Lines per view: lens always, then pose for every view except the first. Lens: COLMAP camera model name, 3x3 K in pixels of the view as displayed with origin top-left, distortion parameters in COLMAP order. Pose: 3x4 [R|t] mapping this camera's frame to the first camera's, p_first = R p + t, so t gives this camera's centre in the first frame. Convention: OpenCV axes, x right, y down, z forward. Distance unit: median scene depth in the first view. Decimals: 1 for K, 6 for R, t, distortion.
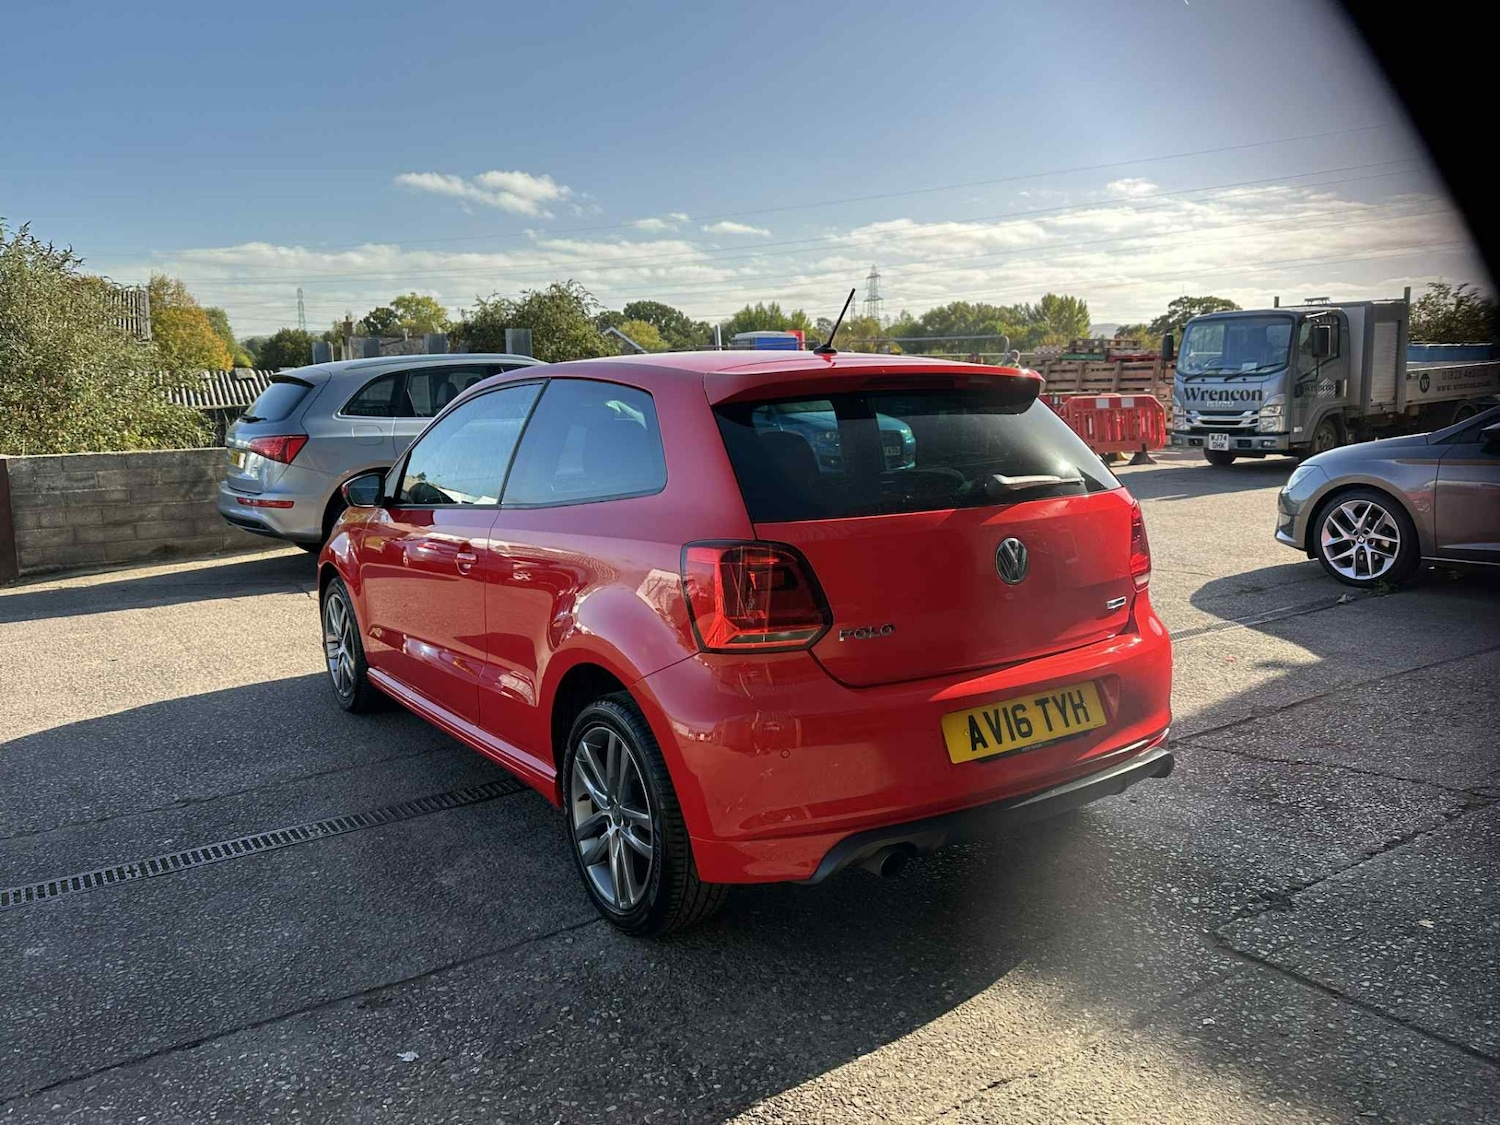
lens RADIAL K [[1177.3, 0, 748.6], [0, 1177.3, 564.5], [0, 0, 1]] dist [0.057530, -0.054753]
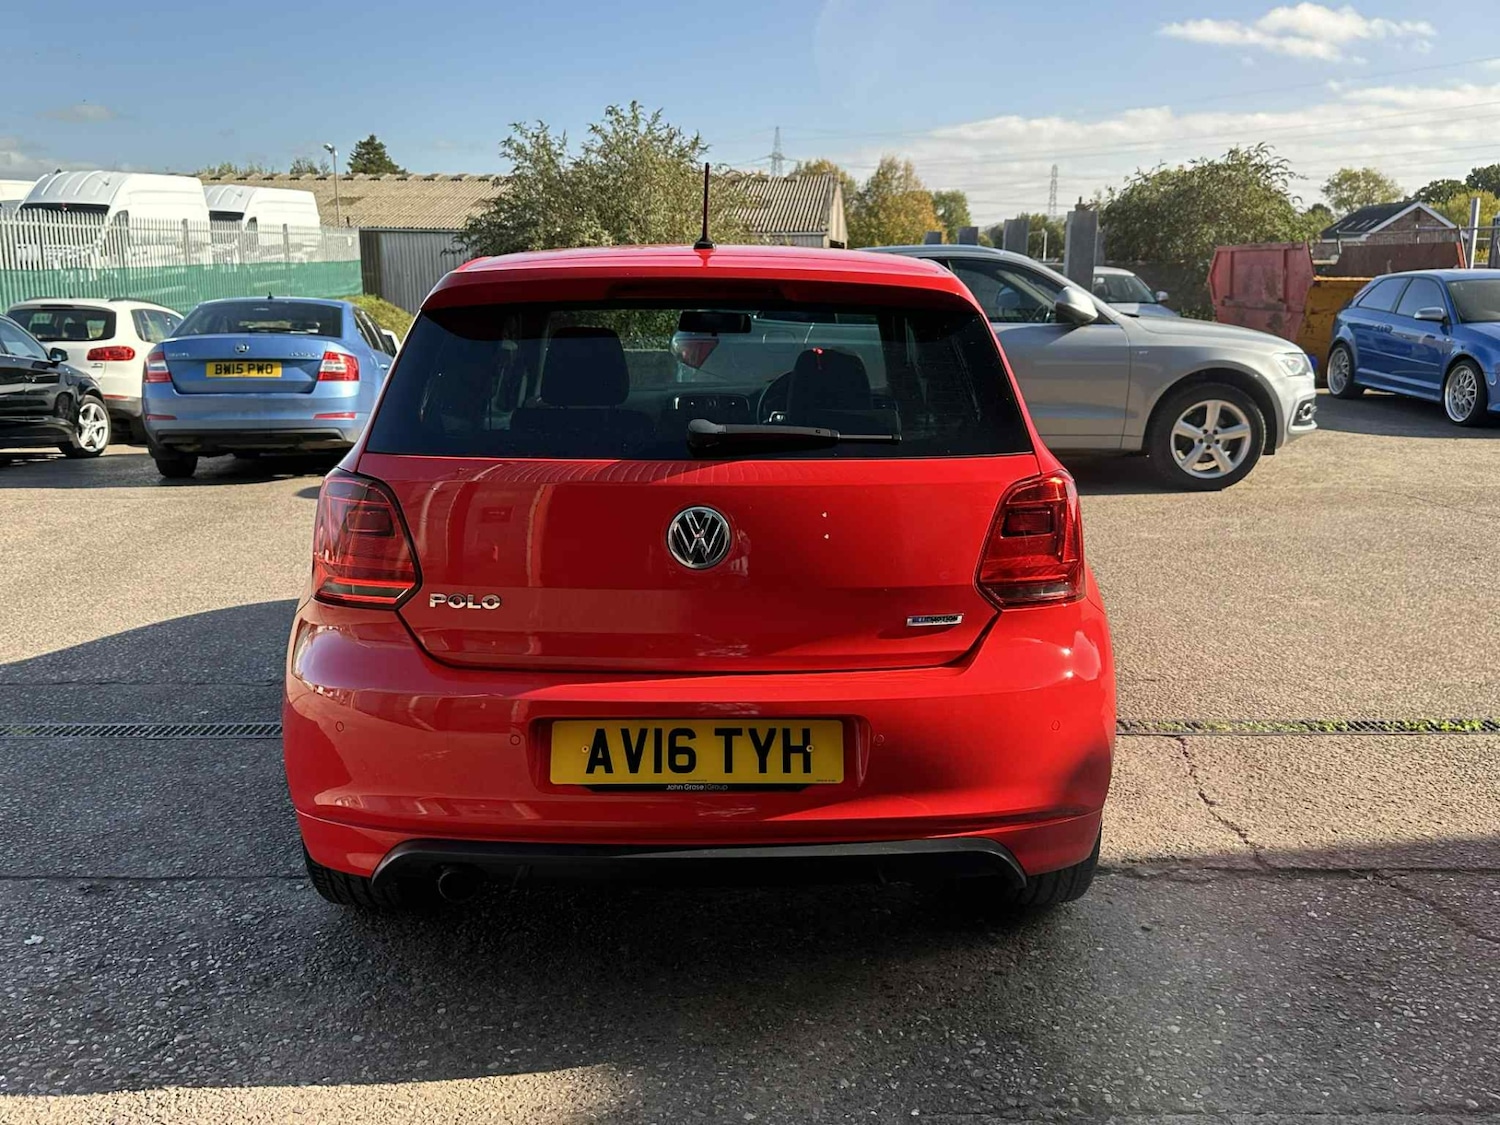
lens RADIAL K [[1443.2, 0, 751.7], [0, 1443.2, 554.3], [0, 0, 1]] dist [0.010942, 0.000000]
pose [[0.835307, 0.123060, -0.535835, 0.702943], [-0.103660, 0.992399, 0.066322, -0.053329], [0.539924, 0.000146, 0.841714, 0.239223]]
